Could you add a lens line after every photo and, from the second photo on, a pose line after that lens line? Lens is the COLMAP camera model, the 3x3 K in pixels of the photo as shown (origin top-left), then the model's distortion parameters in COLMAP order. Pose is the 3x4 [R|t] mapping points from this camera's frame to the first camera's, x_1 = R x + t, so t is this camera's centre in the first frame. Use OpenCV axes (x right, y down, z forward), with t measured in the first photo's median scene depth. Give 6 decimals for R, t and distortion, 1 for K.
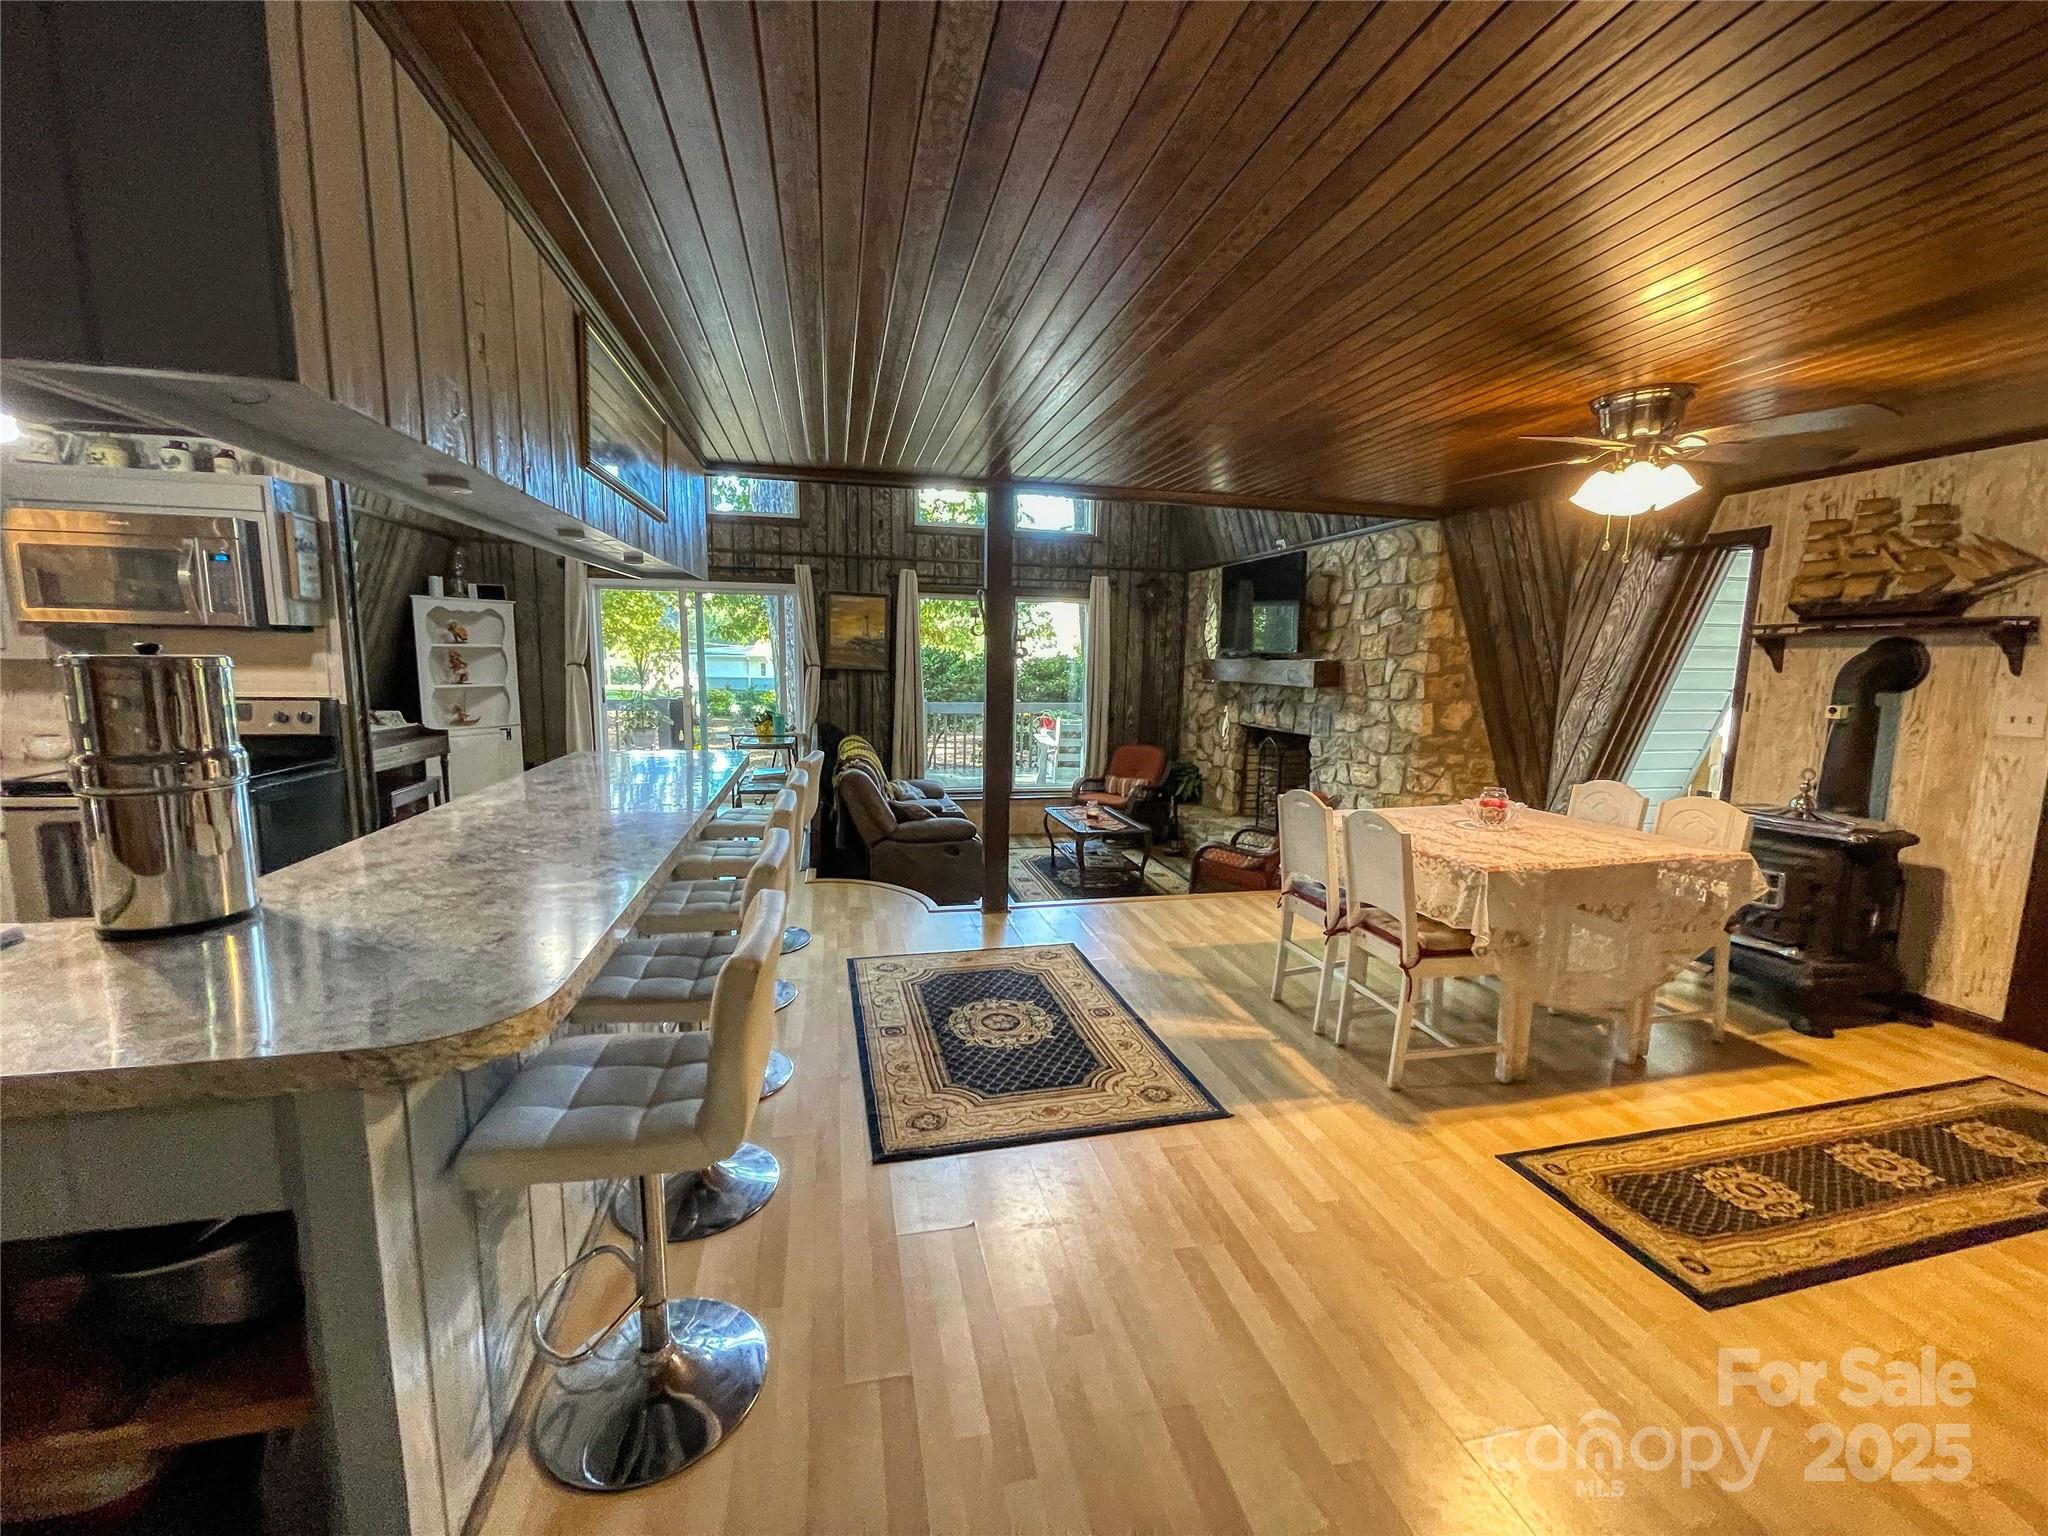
lens RADIAL K [[821.2, 0, 1013.5], [0, 821.2, 768.6], [0, 0, 1]] dist [-0.001656, 0.000492]
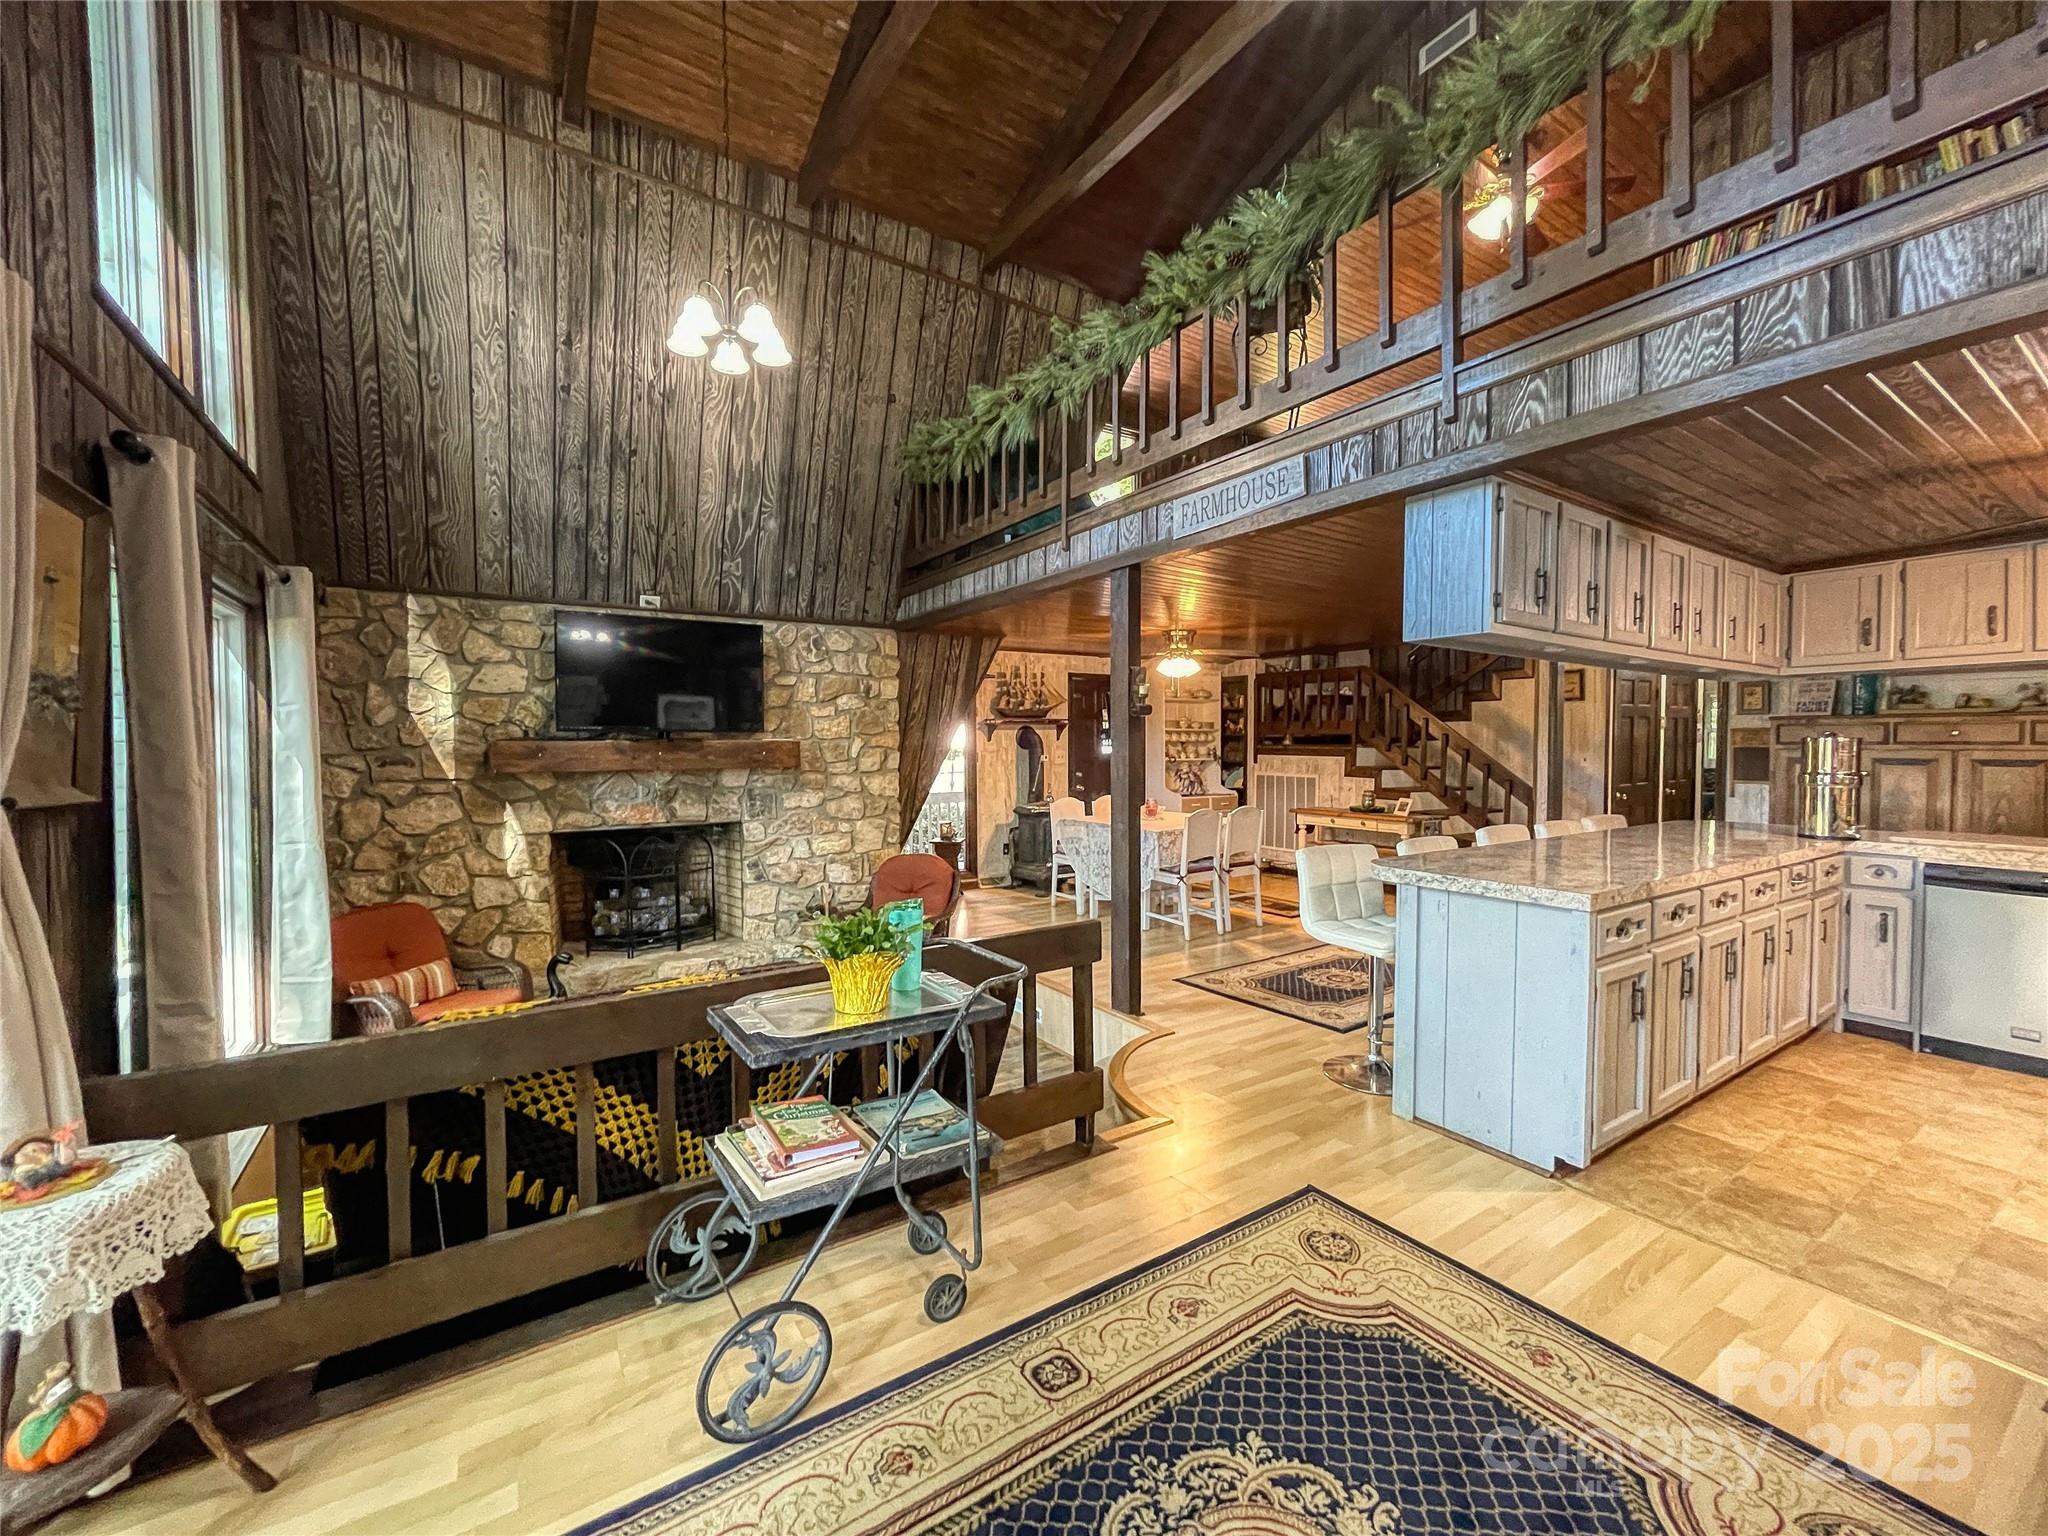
lens RADIAL K [[821.2, 0, 1018.5], [0, 821.2, 766.3], [0, 0, 1]] dist [-0.001656, 0.000492]
pose [[-0.350686, -0.043539, 0.935481, -0.761166], [0.127118, 0.987460, 0.093611, -0.185250], [-0.927826, 0.151745, -0.340754, 1.270669]]
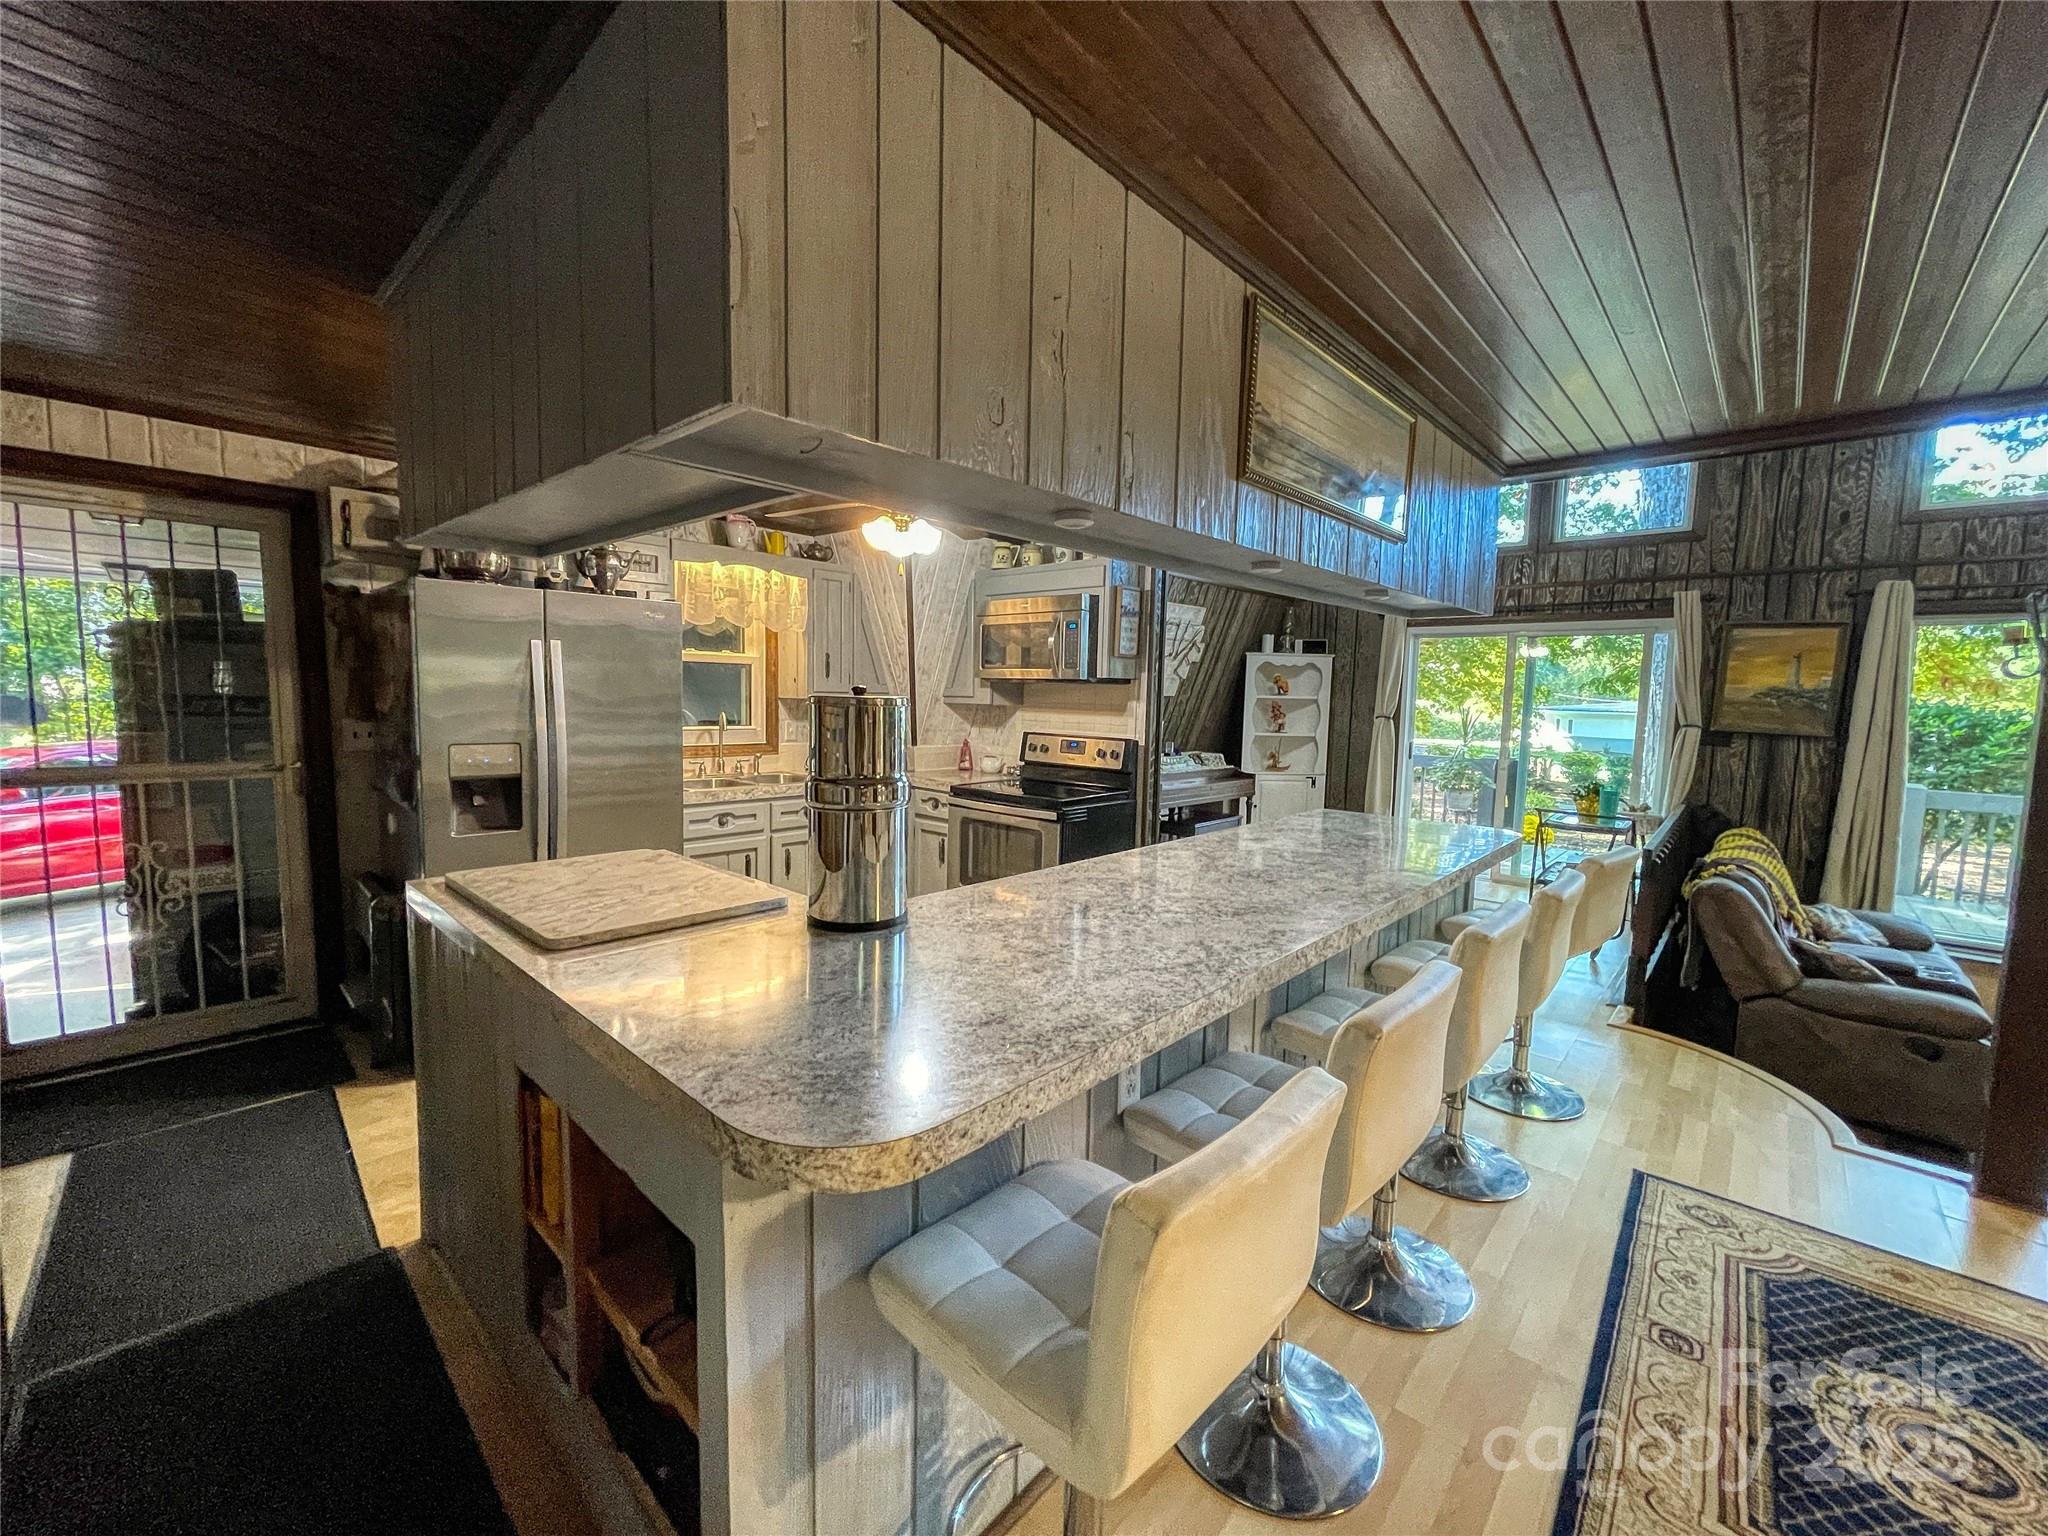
lens RADIAL K [[821.2, 0, 1015.9], [0, 821.2, 768.6], [0, 0, 1]] dist [-0.001656, 0.000492]
pose [[0.569881, 0.072496, -0.818523, 0.021697], [-0.126780, 0.991931, -0.000414, -0.017185], [0.811888, 0.104008, 0.574473, 0.144820]]
